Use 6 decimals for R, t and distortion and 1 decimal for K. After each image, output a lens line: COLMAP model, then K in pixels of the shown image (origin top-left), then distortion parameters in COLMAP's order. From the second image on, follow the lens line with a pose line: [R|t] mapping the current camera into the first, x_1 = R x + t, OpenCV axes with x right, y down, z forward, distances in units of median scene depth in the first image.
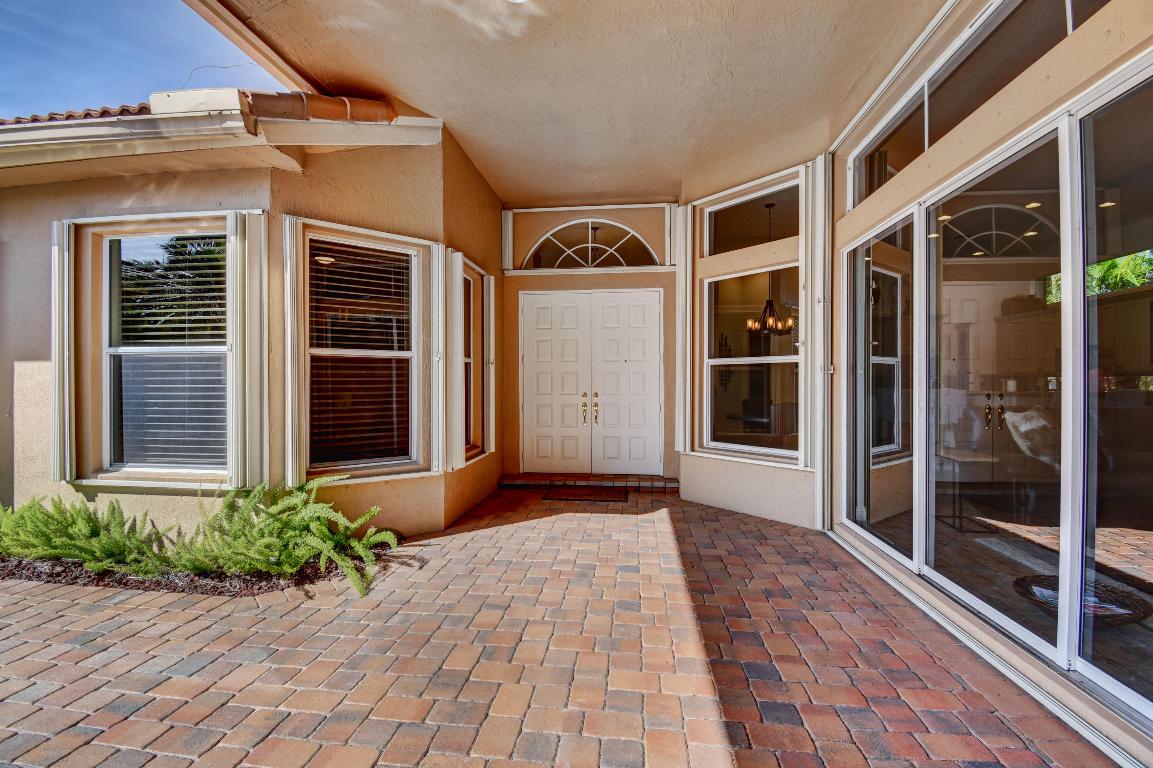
lens RADIAL K [[525.4, 0, 581.3], [0, 525.4, 383.8], [0, 0, 1]] dist [-0.024108, -0.004278]
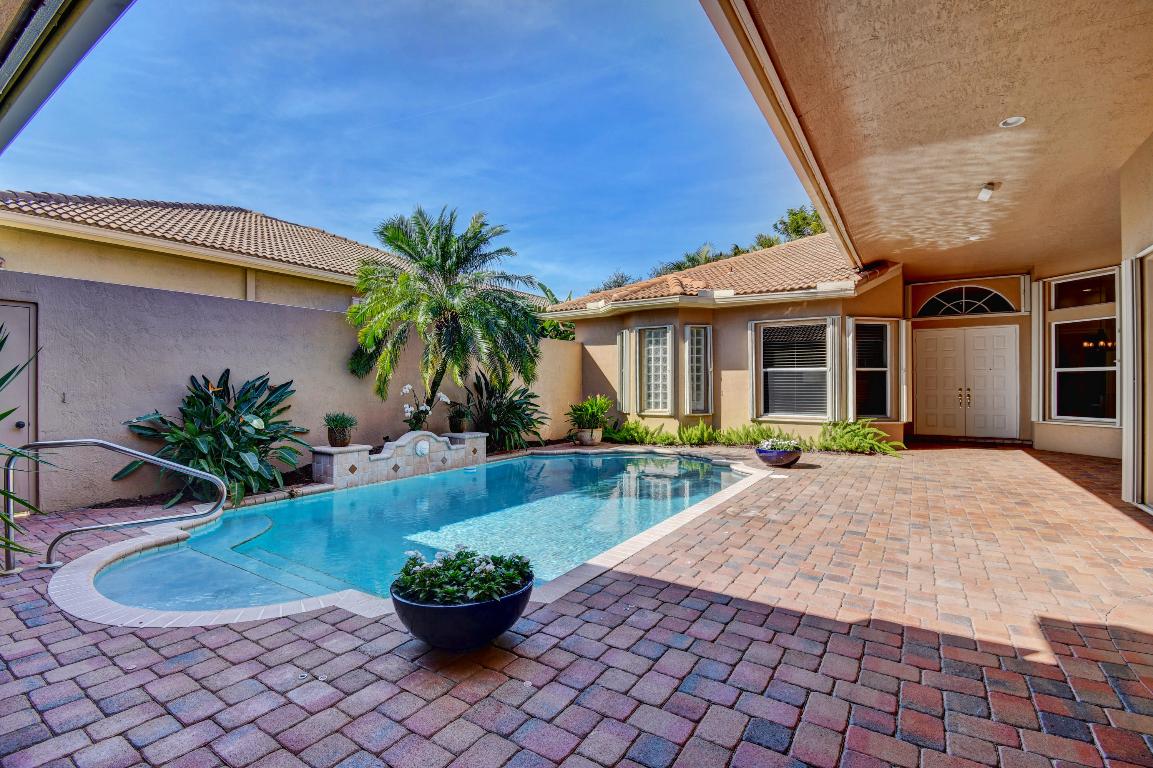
lens RADIAL K [[525.4, 0, 568.8], [0, 525.4, 385.1], [0, 0, 1]] dist [-0.024108, -0.004278]
pose [[0.881874, -0.000808, -0.471484, -0.380896], [-0.001370, 0.999990, -0.004276, 0.018971], [0.471483, 0.004417, 0.881864, -1.265894]]
